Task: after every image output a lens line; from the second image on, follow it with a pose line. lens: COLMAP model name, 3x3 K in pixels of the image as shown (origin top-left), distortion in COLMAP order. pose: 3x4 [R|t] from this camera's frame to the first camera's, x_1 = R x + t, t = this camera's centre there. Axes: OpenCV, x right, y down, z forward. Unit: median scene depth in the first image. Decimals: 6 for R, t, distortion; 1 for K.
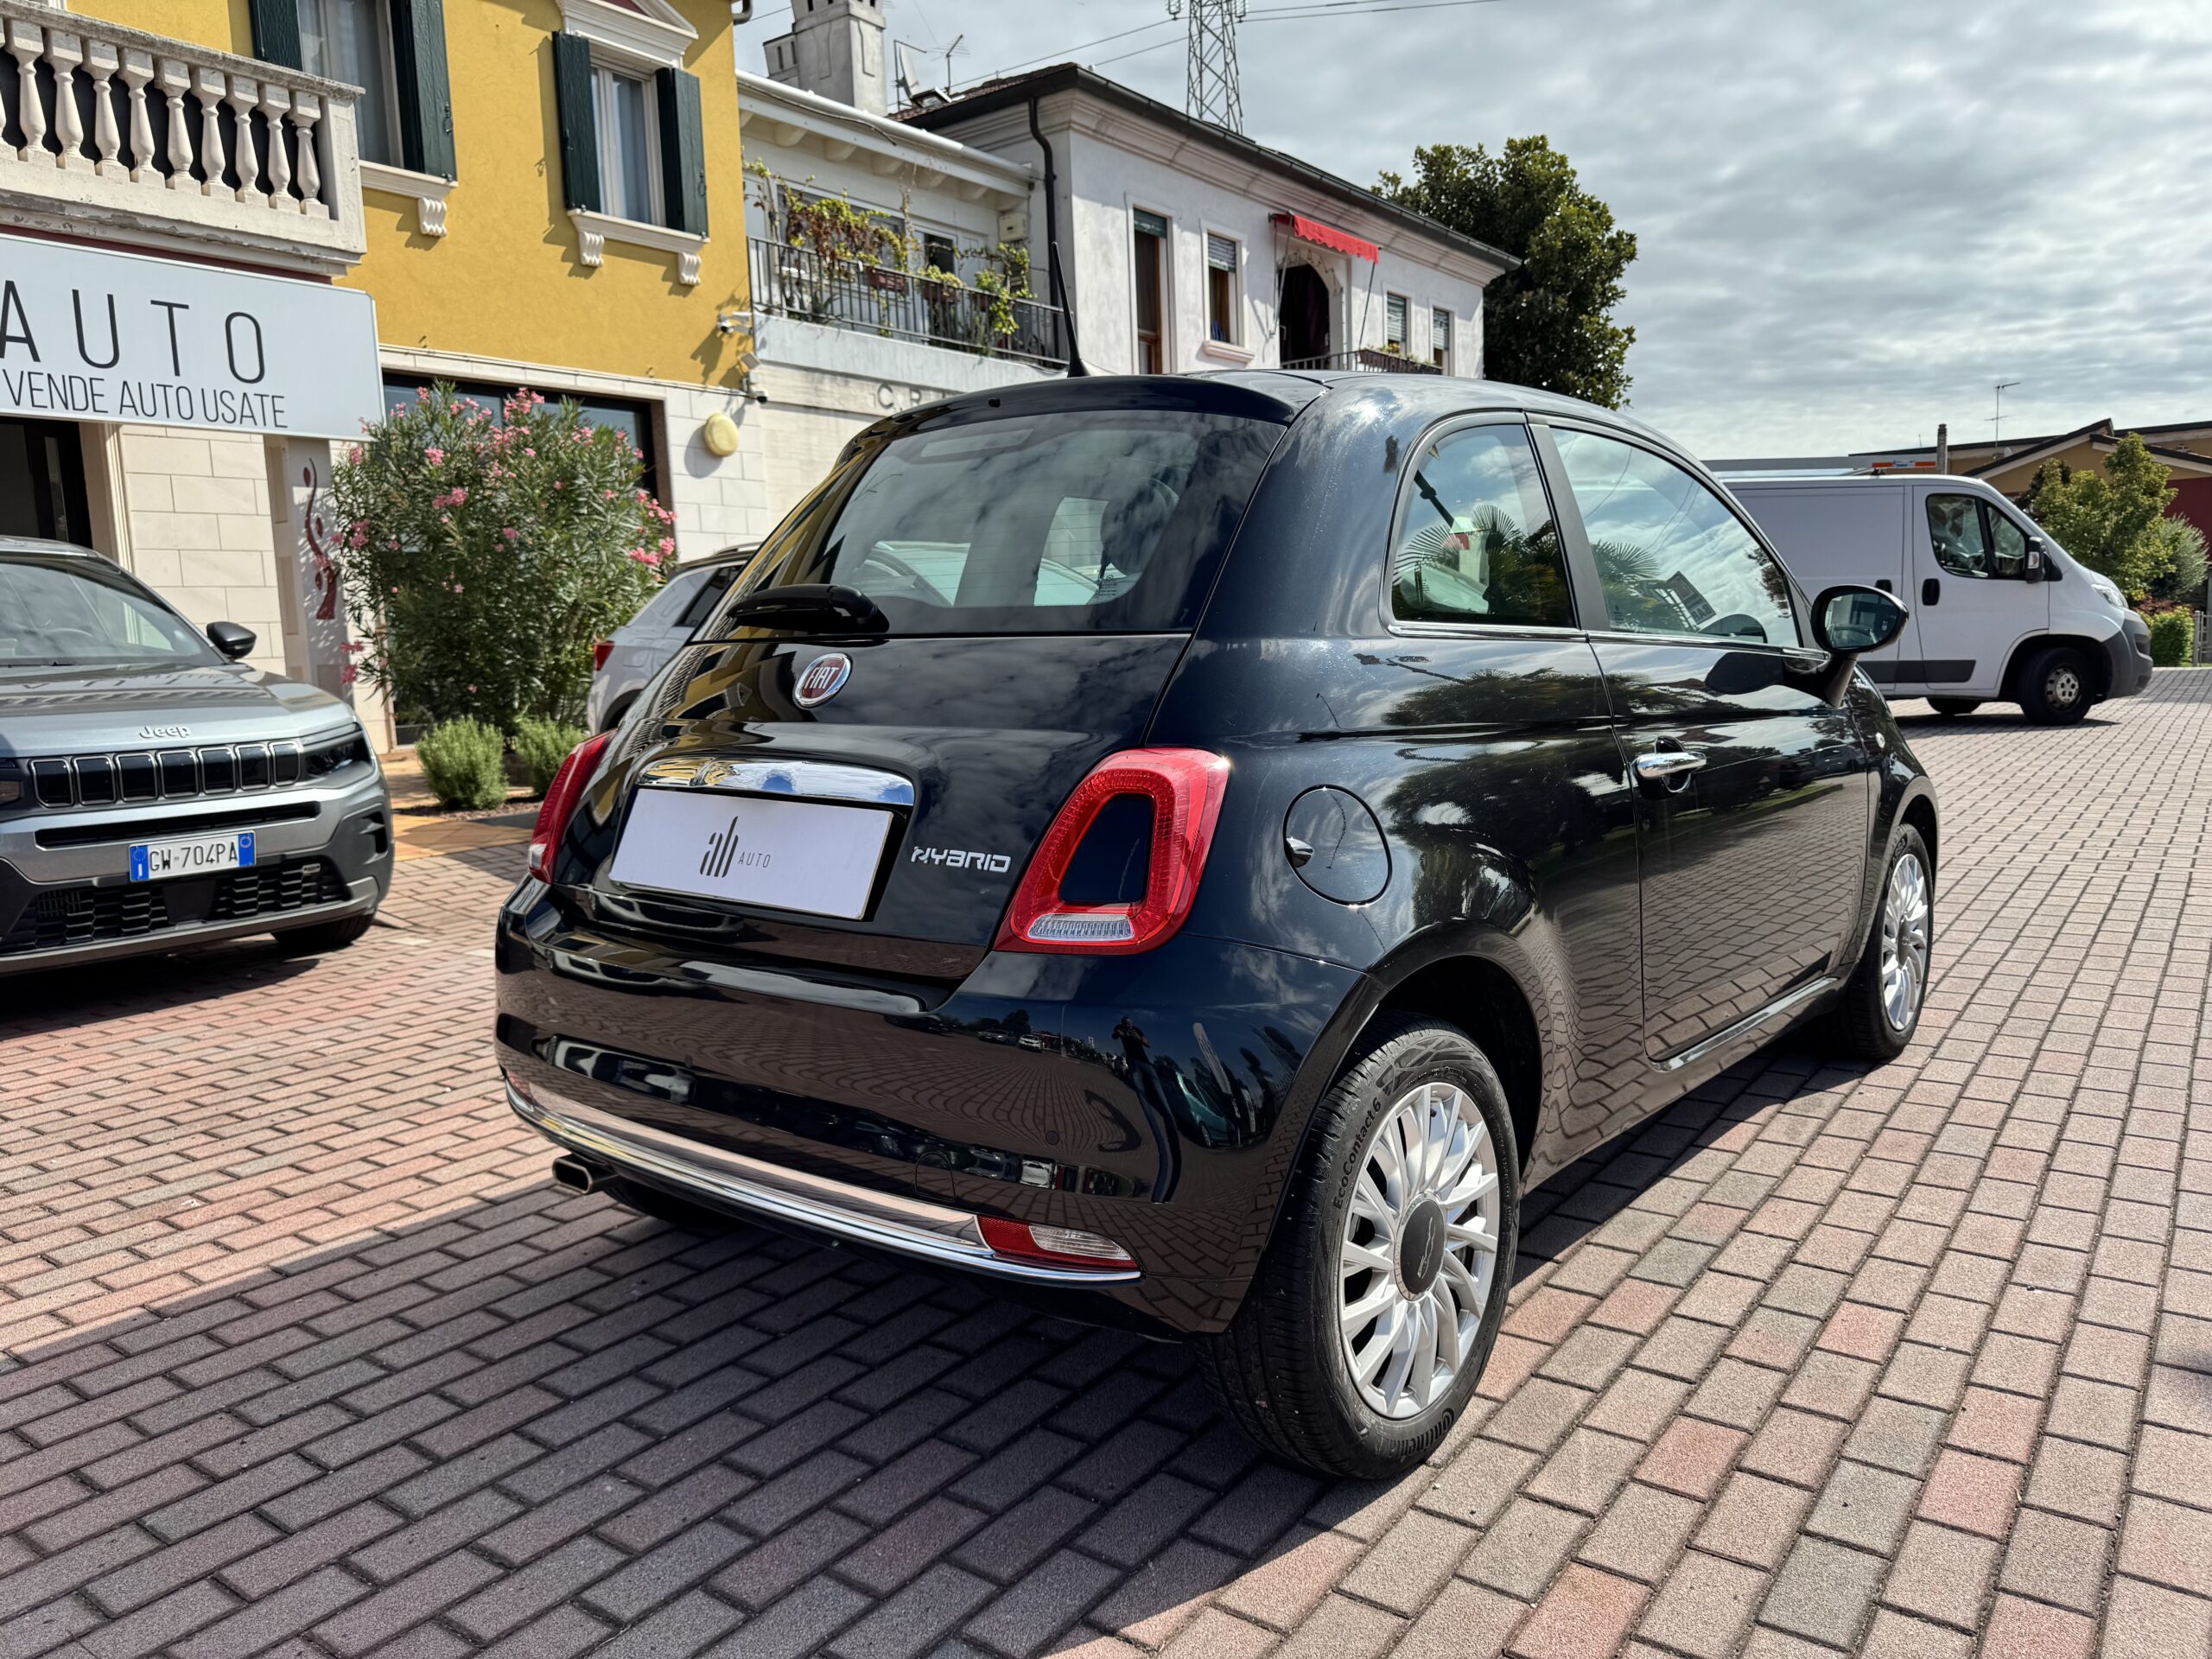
lens RADIAL K [[1573.1, 0, 1106.0], [0, 1573.1, 829.5], [0, 0, 1]] dist [0.010060, -0.012477]
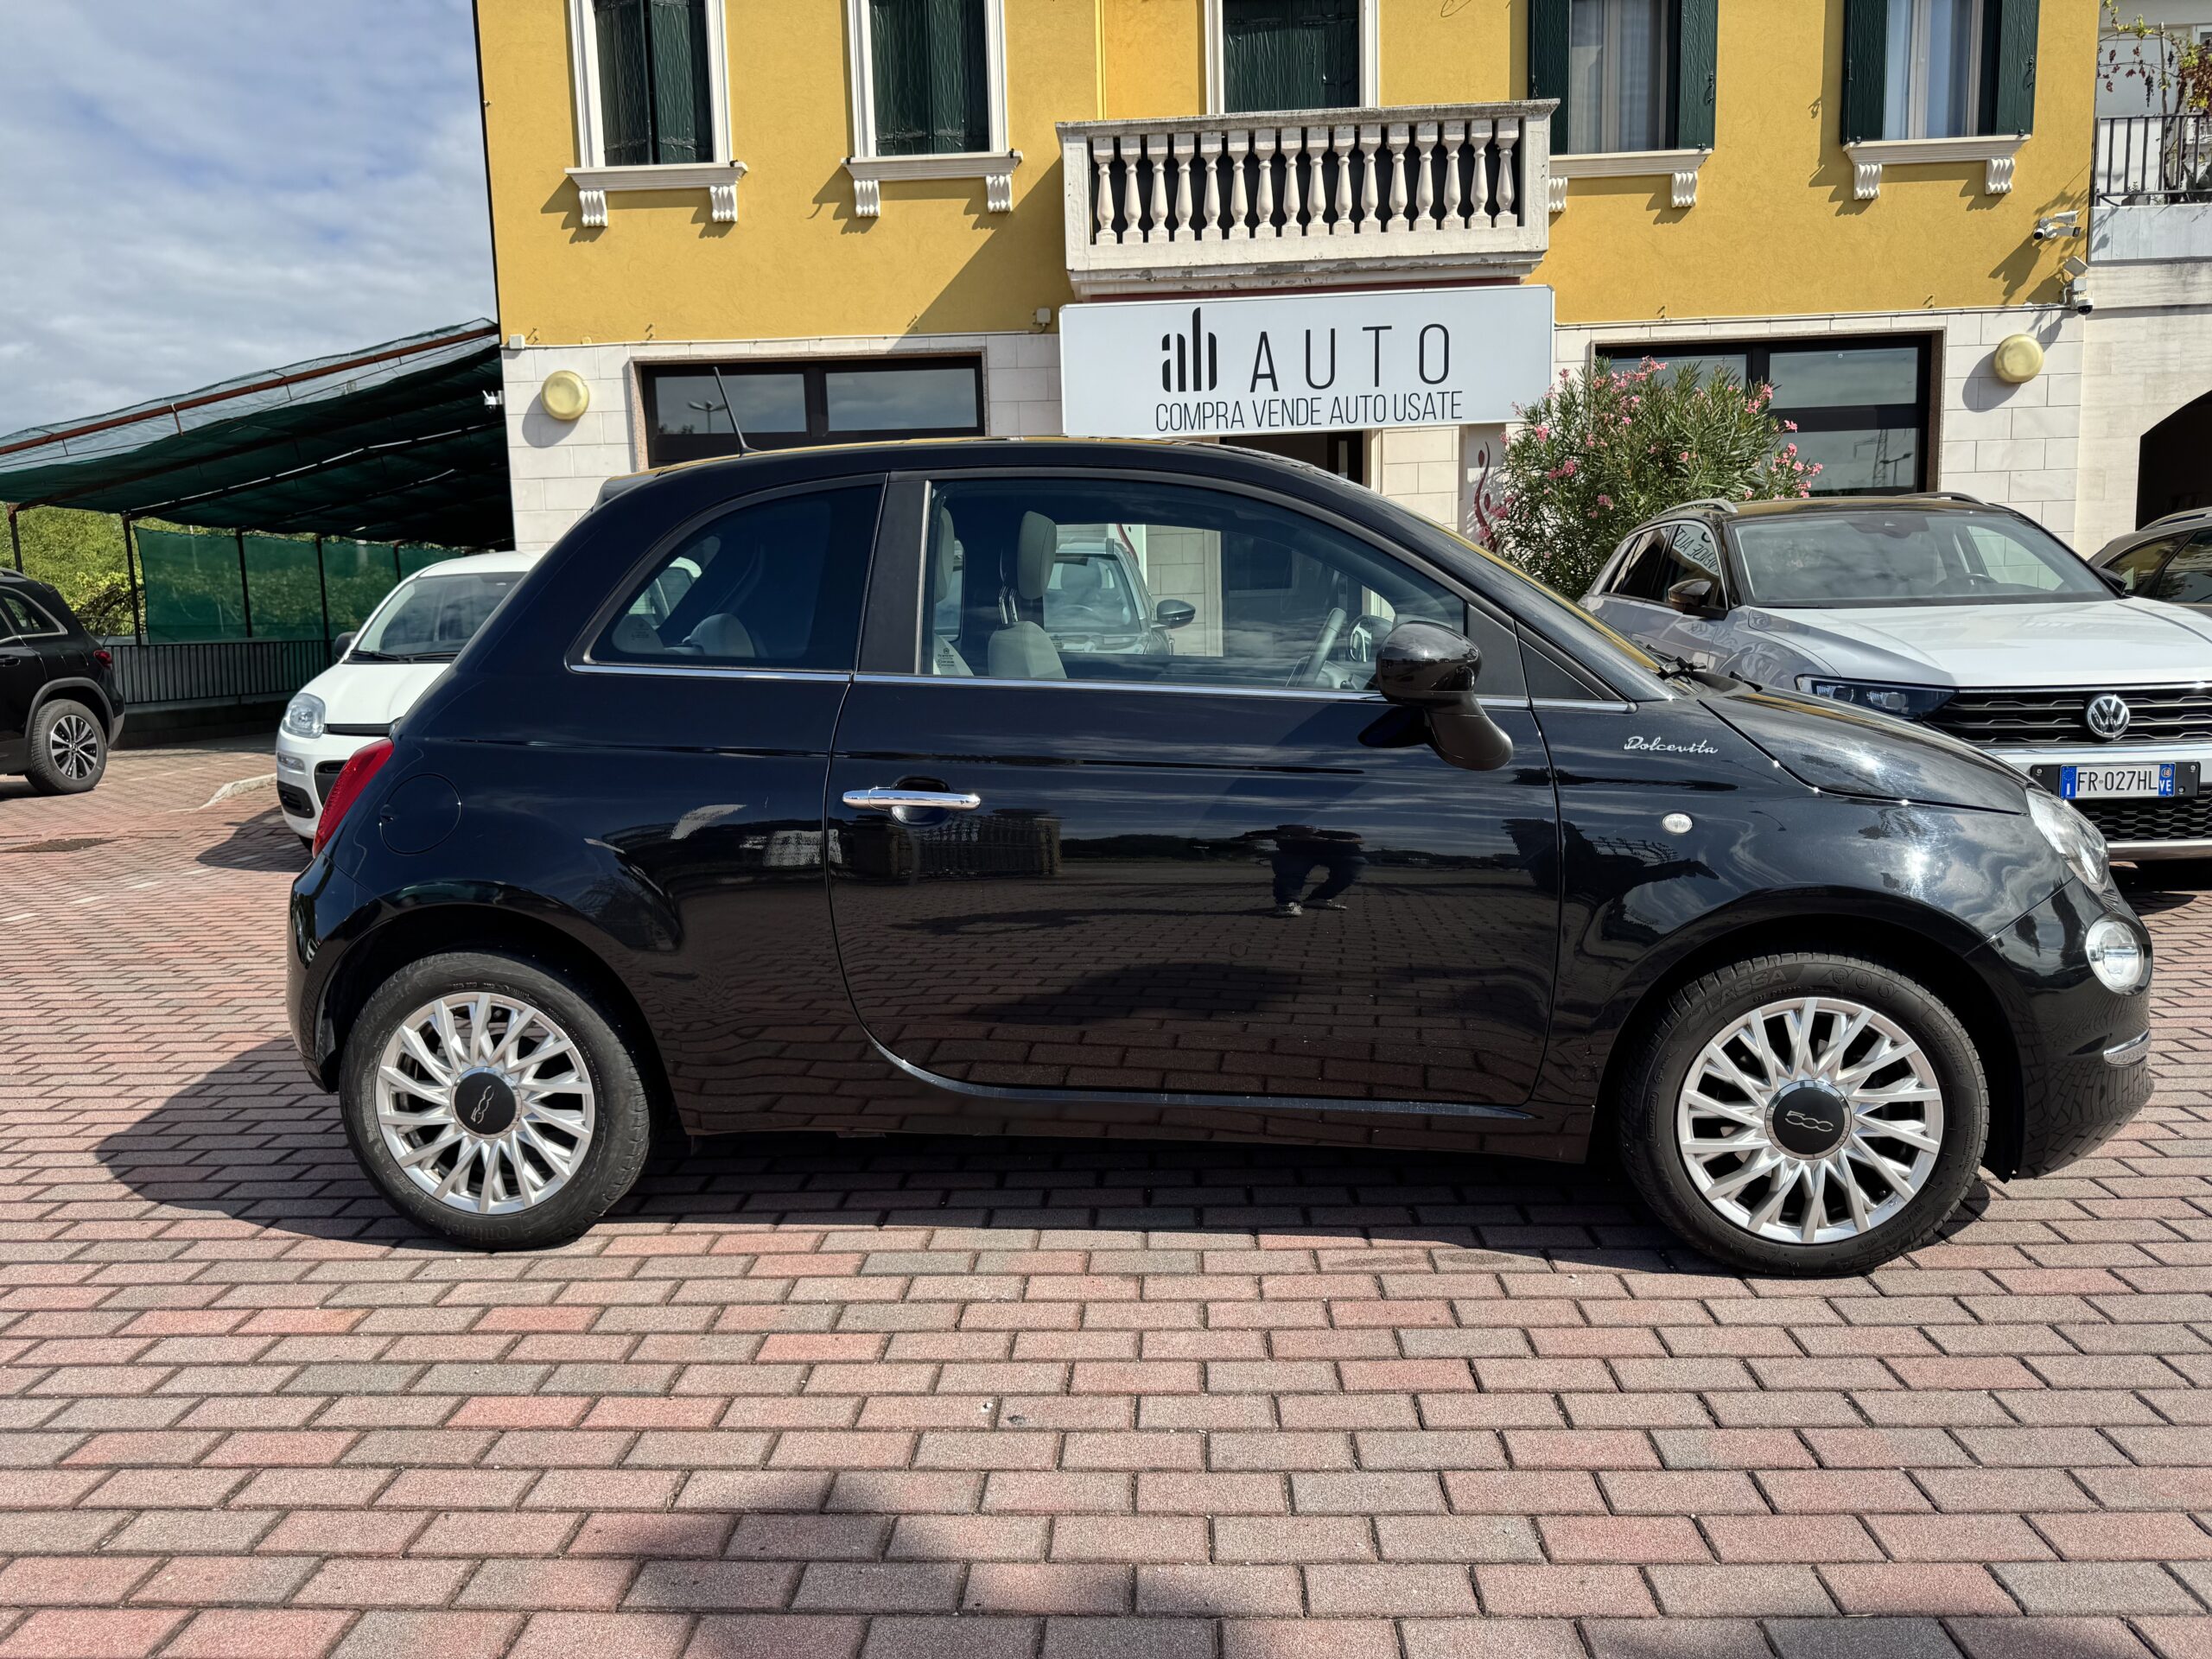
lens RADIAL K [[1568.2, 0, 1106.0], [0, 1568.2, 829.5], [0, 0, 1]] dist [0.022192, -0.019262]
pose [[0.553135, 0.129946, -0.822895, 0.230646], [-0.095040, 0.991154, 0.092633, -0.023479], [0.827653, 0.026969, 0.560592, 0.090776]]
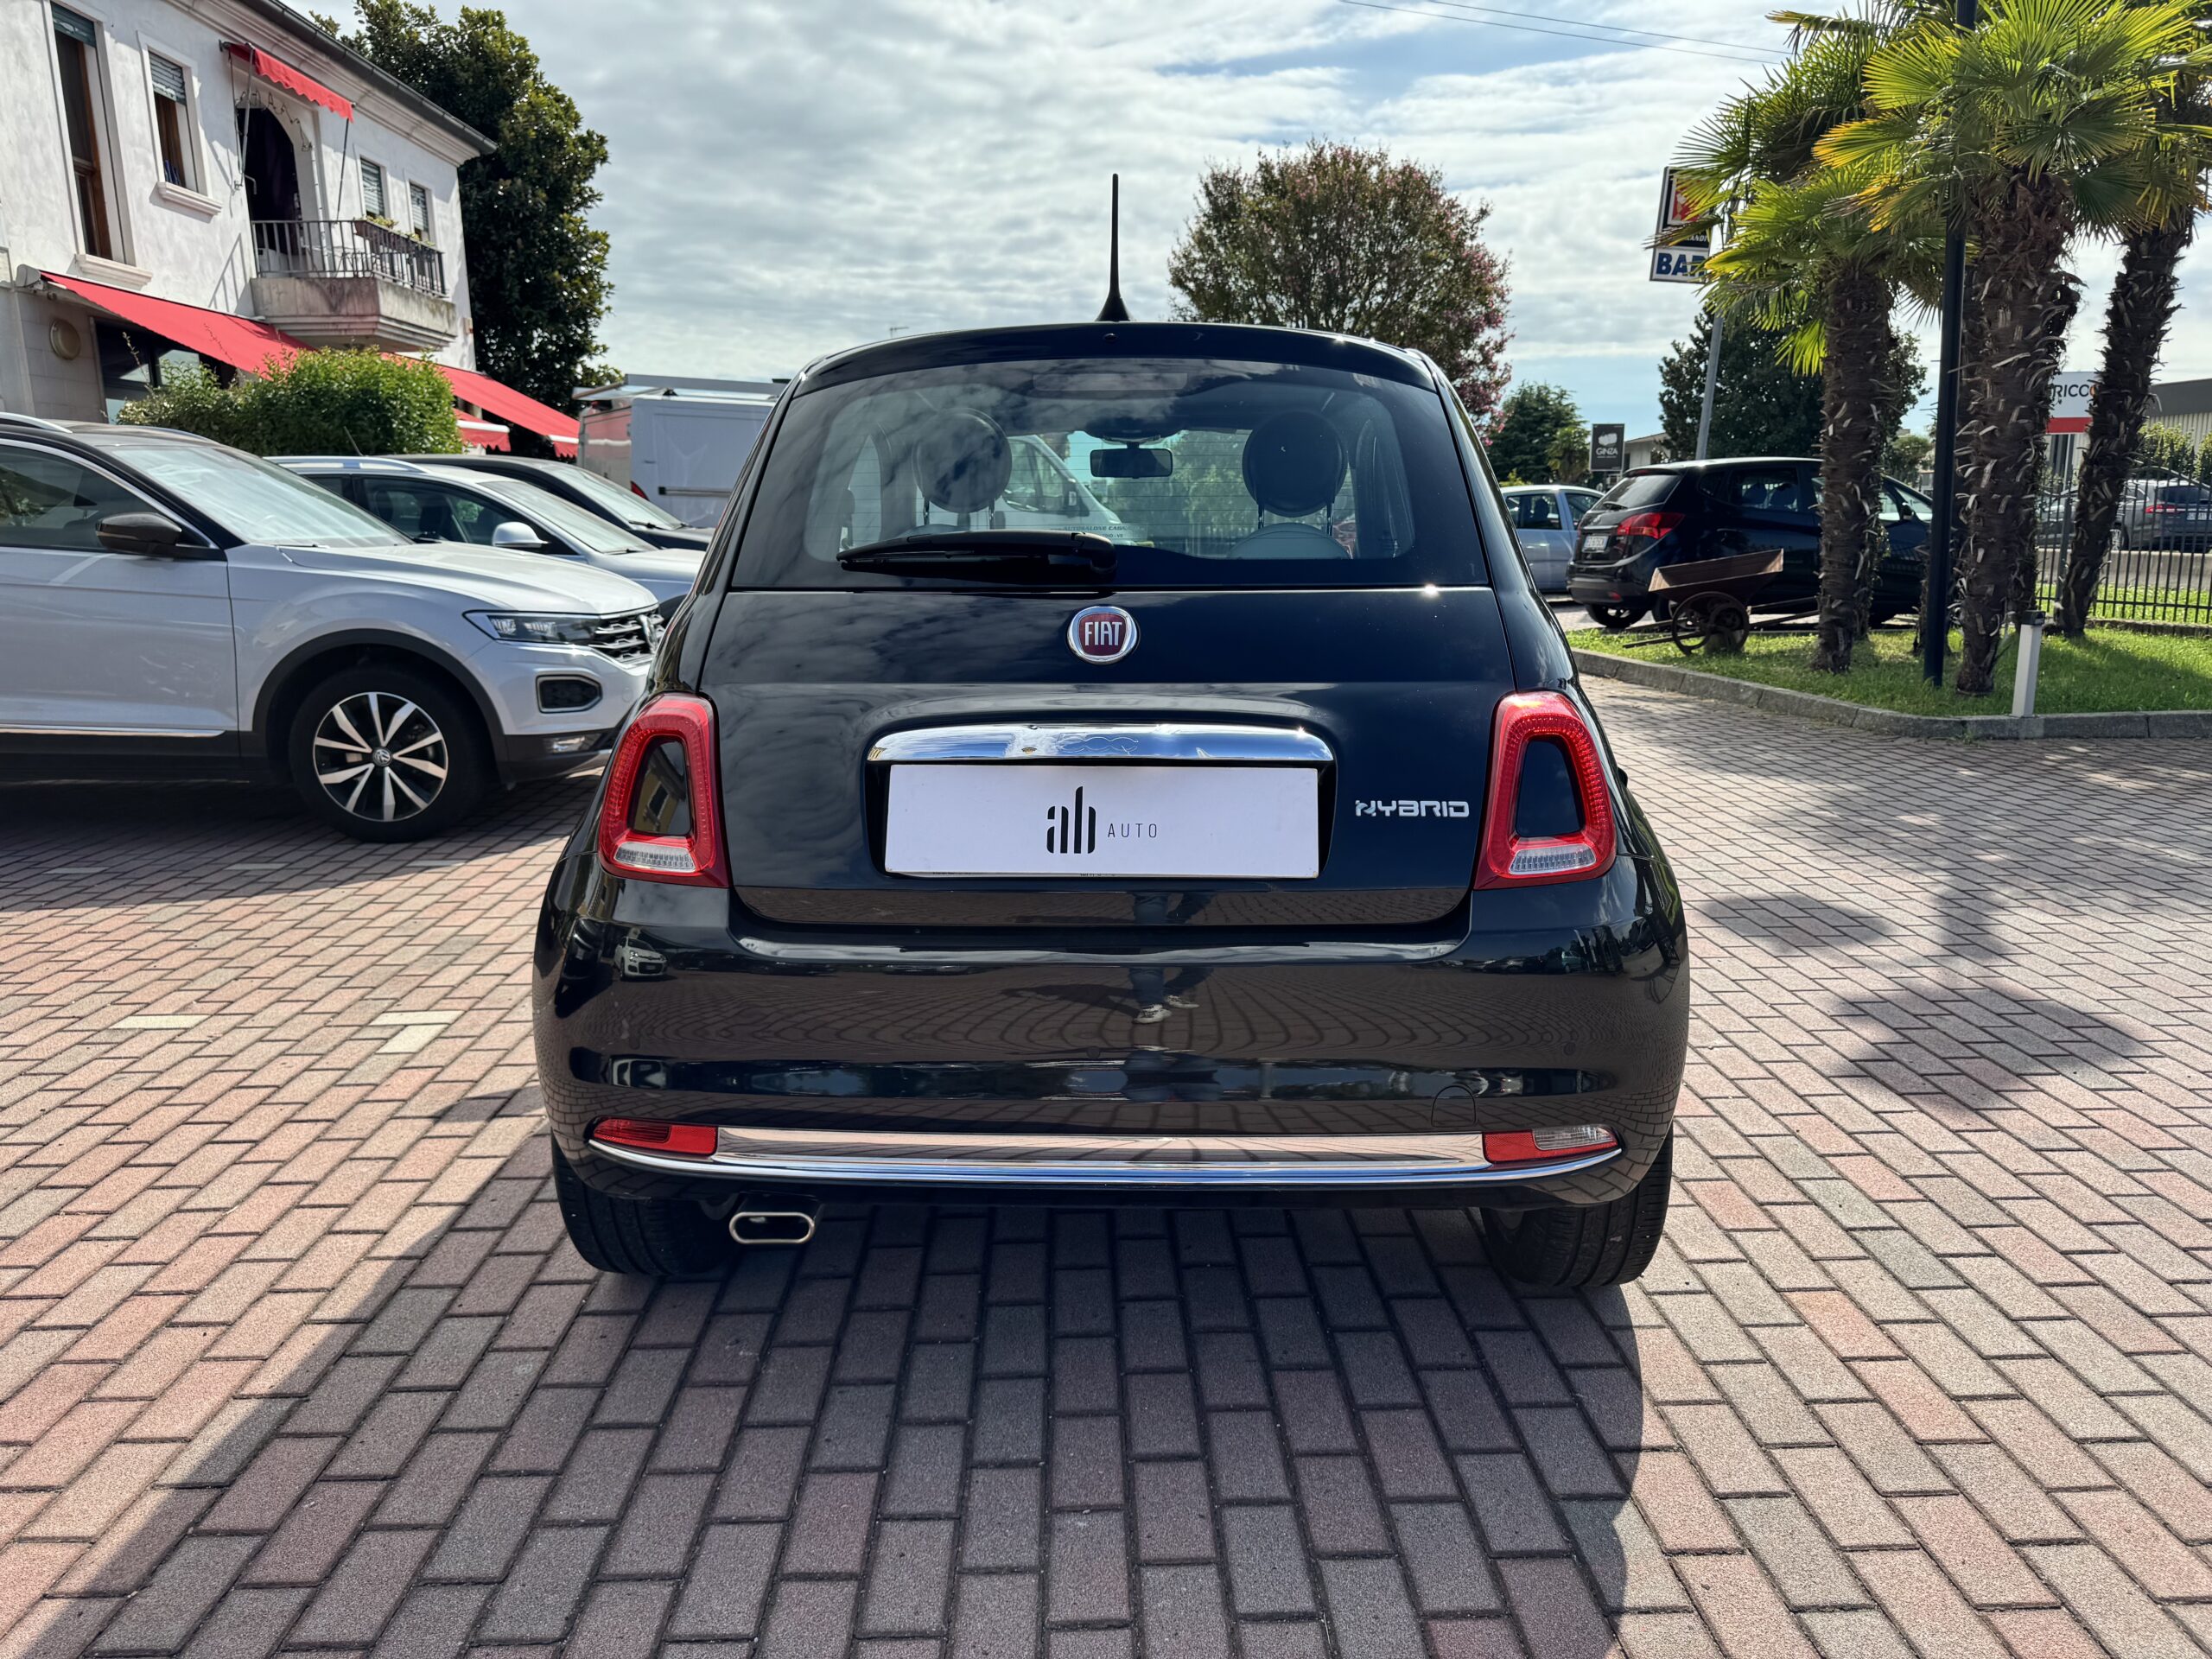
lens RADIAL K [[1568.2, 0, 1106.0], [0, 1568.2, 829.5], [0, 0, 1]] dist [0.022192, -0.019262]
pose [[0.786531, -0.095822, 0.610071, -0.116287], [0.060786, 0.995104, 0.077929, -0.008007], [-0.614551, -0.024210, 0.788505, 0.038435]]
